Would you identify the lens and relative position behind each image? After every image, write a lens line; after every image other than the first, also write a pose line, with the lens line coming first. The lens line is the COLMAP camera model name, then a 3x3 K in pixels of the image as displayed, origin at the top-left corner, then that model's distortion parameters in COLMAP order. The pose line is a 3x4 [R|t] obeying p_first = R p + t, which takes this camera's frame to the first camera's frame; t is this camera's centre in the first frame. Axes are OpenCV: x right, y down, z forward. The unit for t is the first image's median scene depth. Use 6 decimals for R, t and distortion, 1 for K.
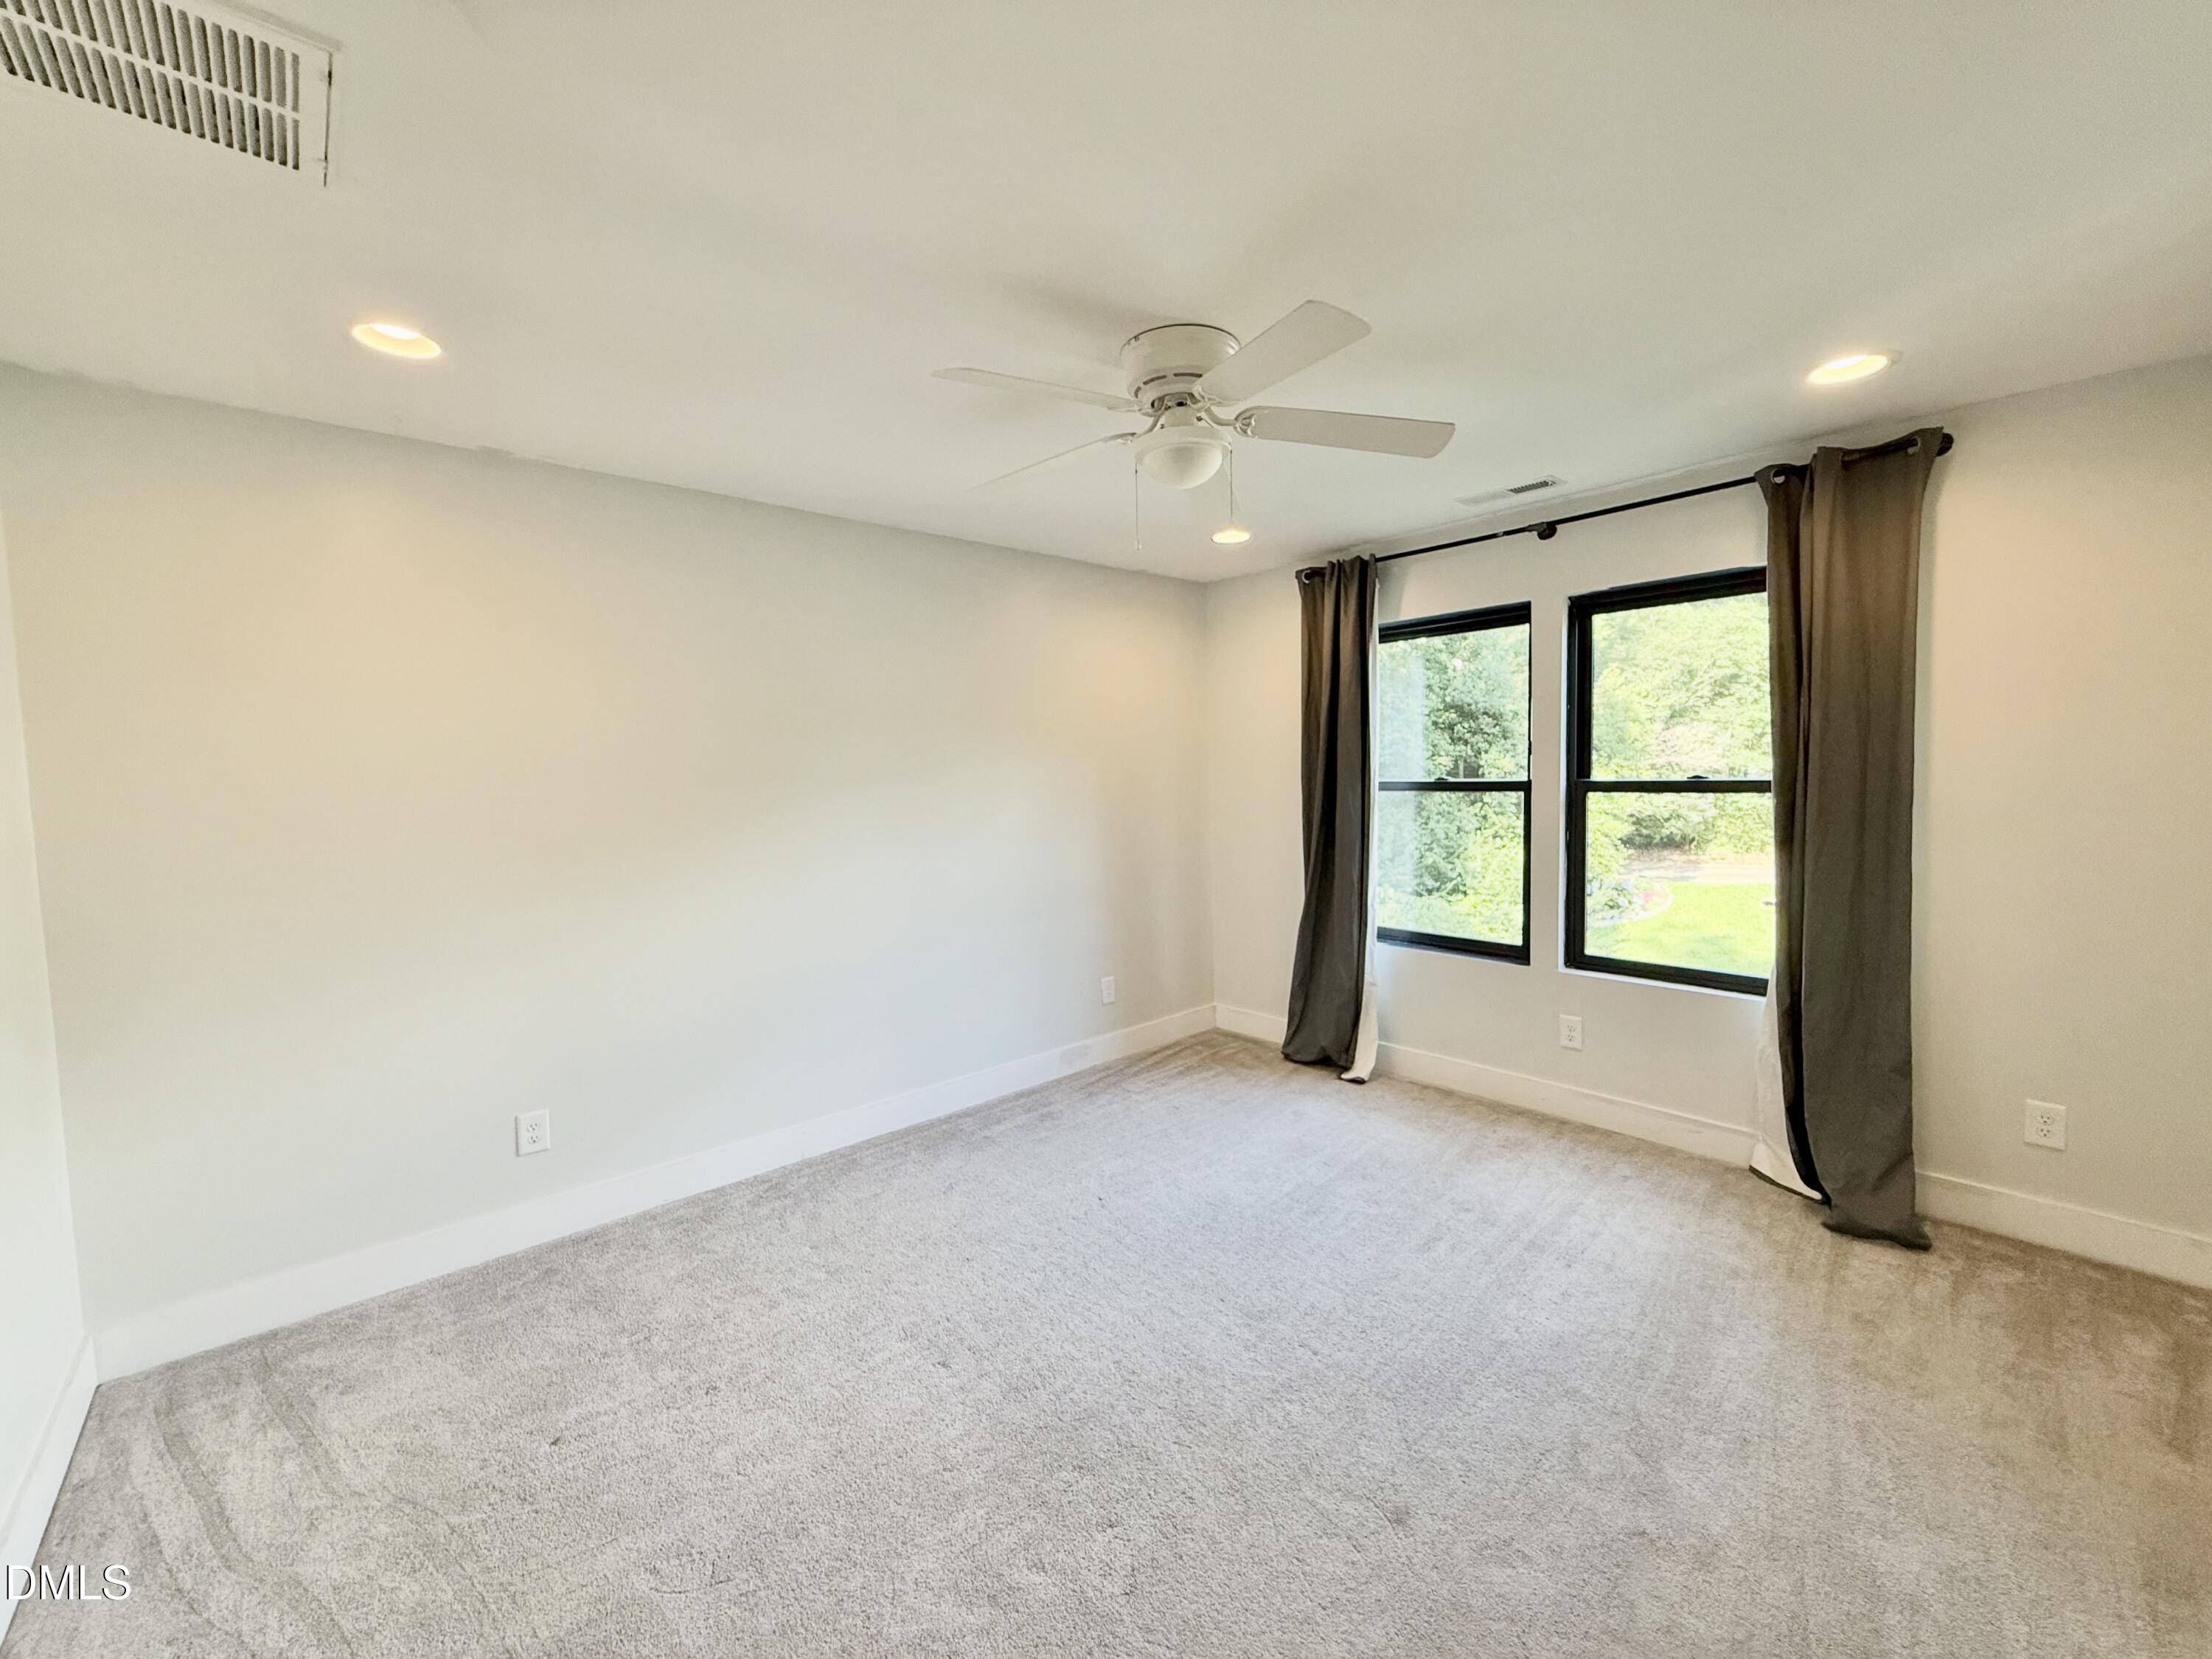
lens RADIAL K [[888.3, 0, 1101.8], [0, 888.3, 823.4], [0, 0, 1]] dist [0.000391, 0.000812]
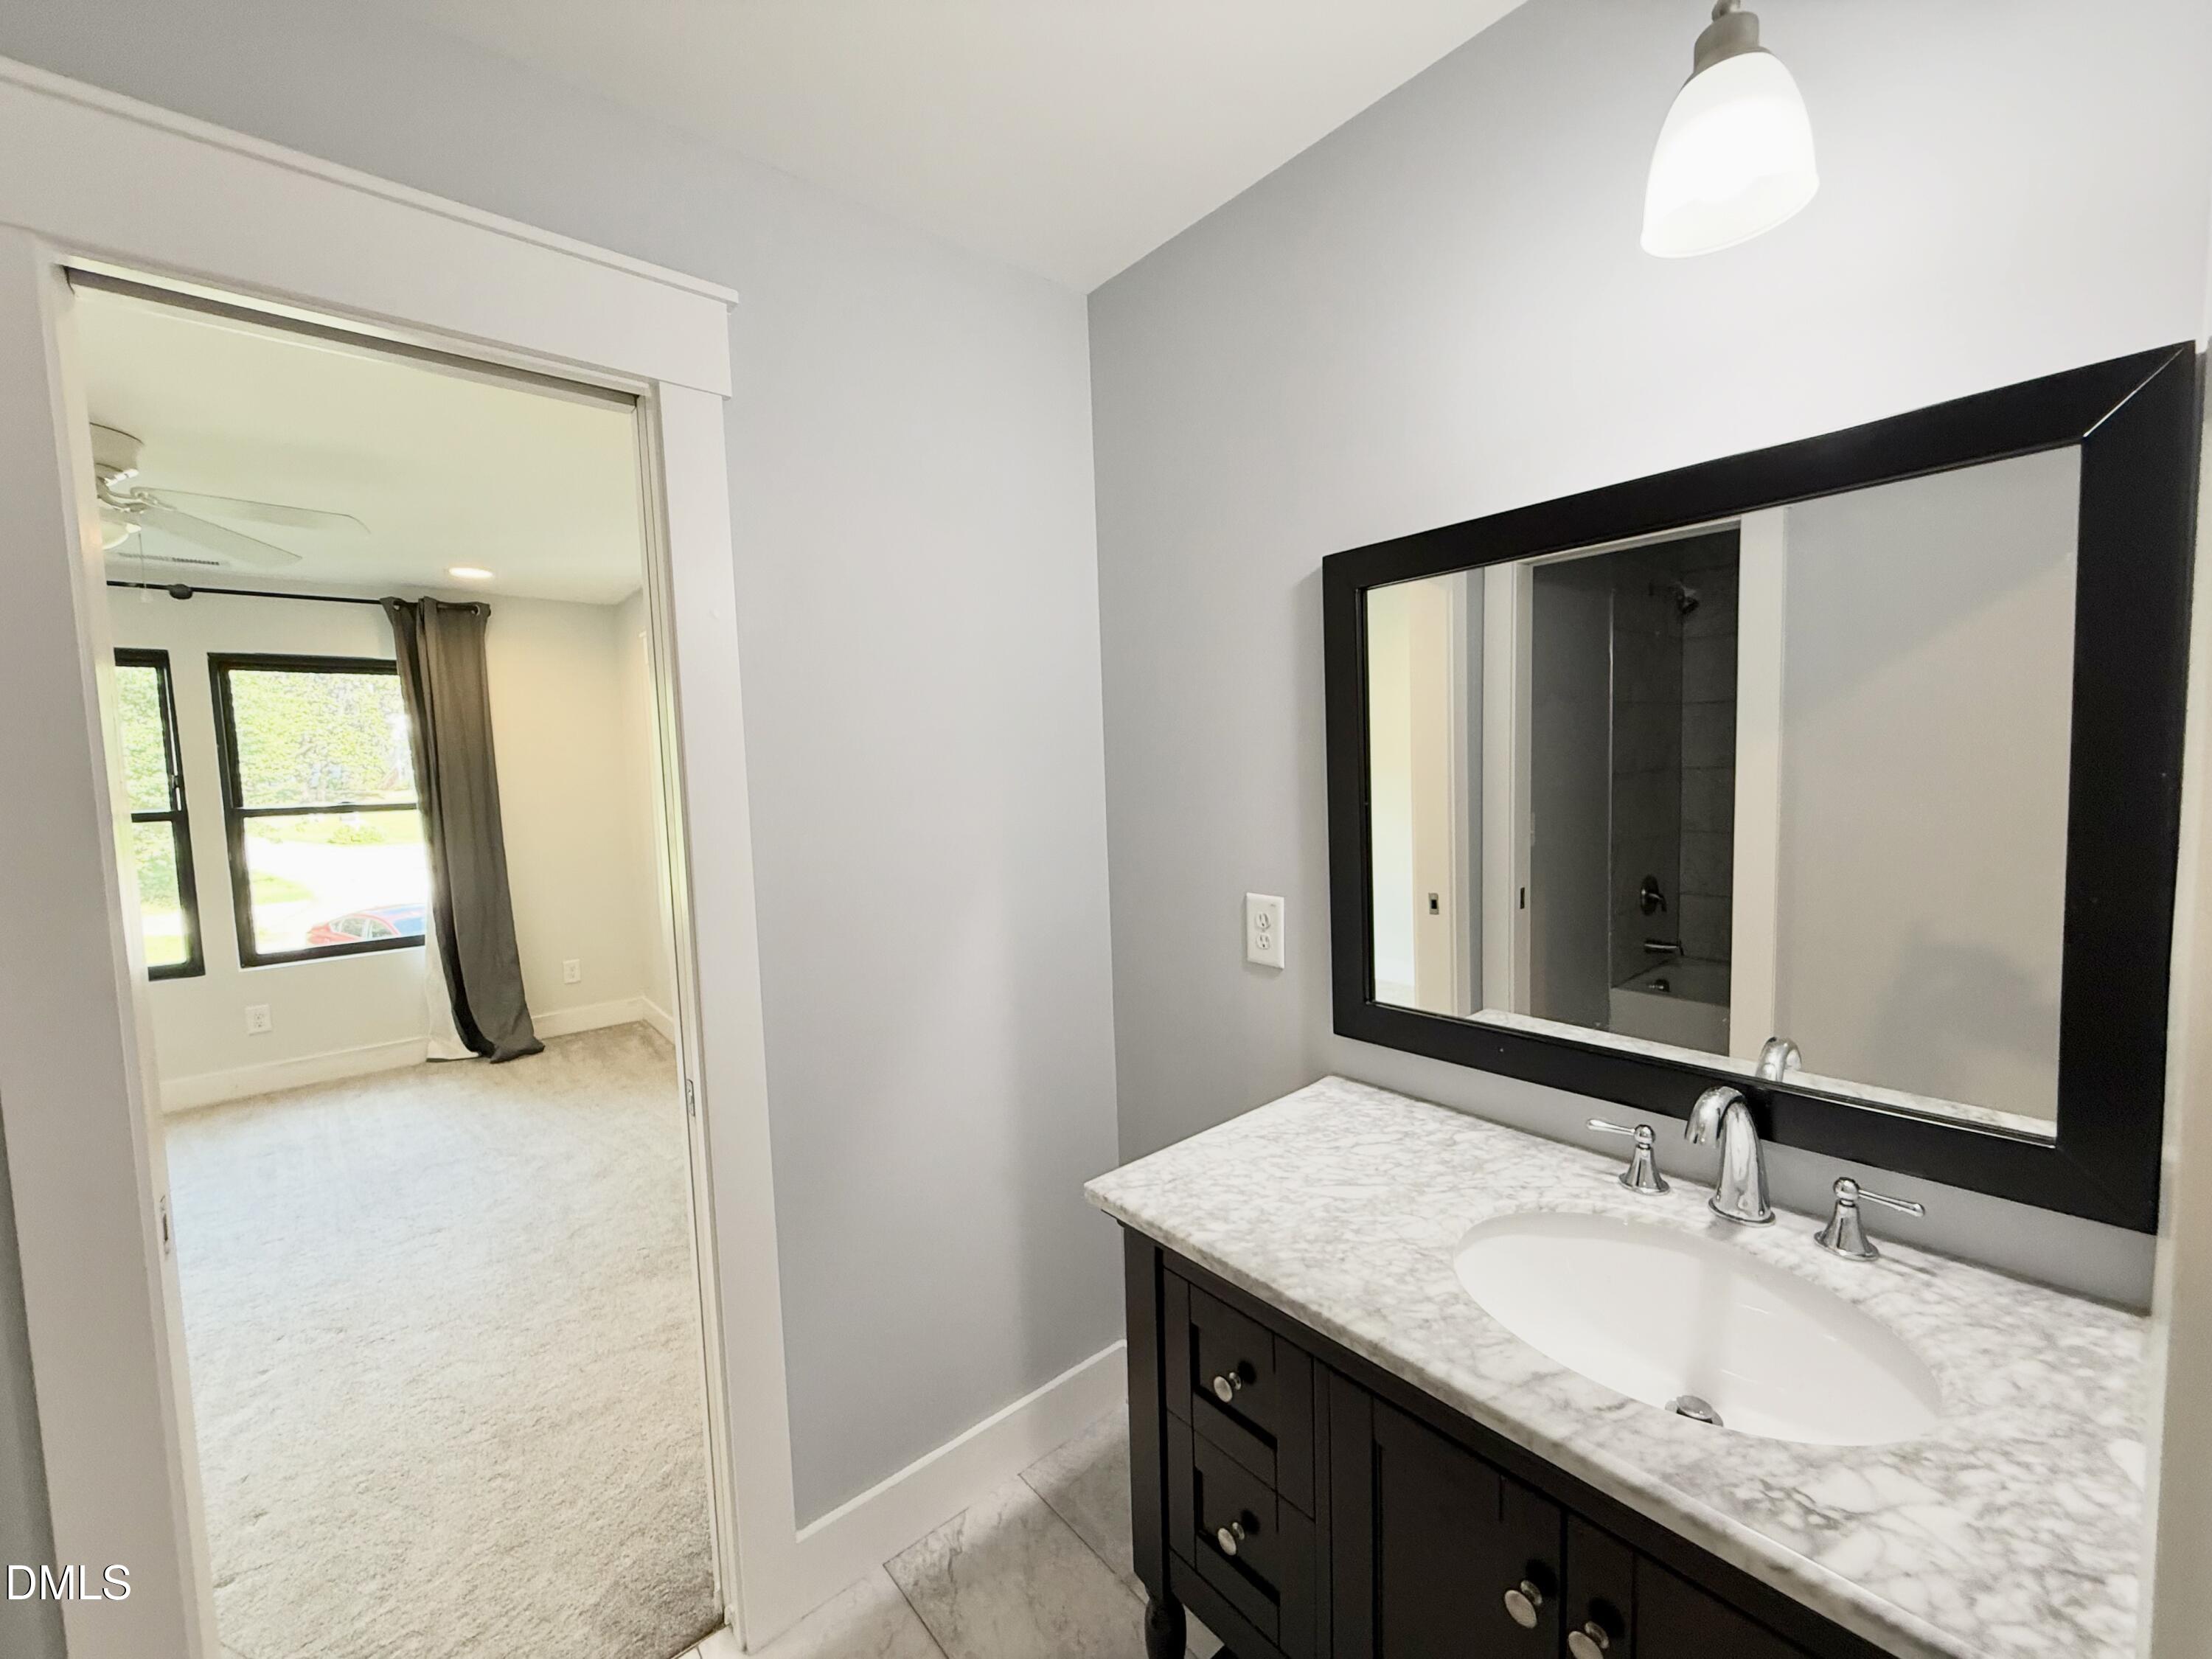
lens RADIAL K [[888.3, 0, 1098.4], [0, 888.3, 831.6], [0, 0, 1]] dist [0.000391, 0.000812]
pose [[0.024516, -0.050492, 0.998424, -0.774231], [0.093562, 0.994456, 0.047994, 0.040703], [-0.995312, 0.092237, 0.029104, -0.220491]]
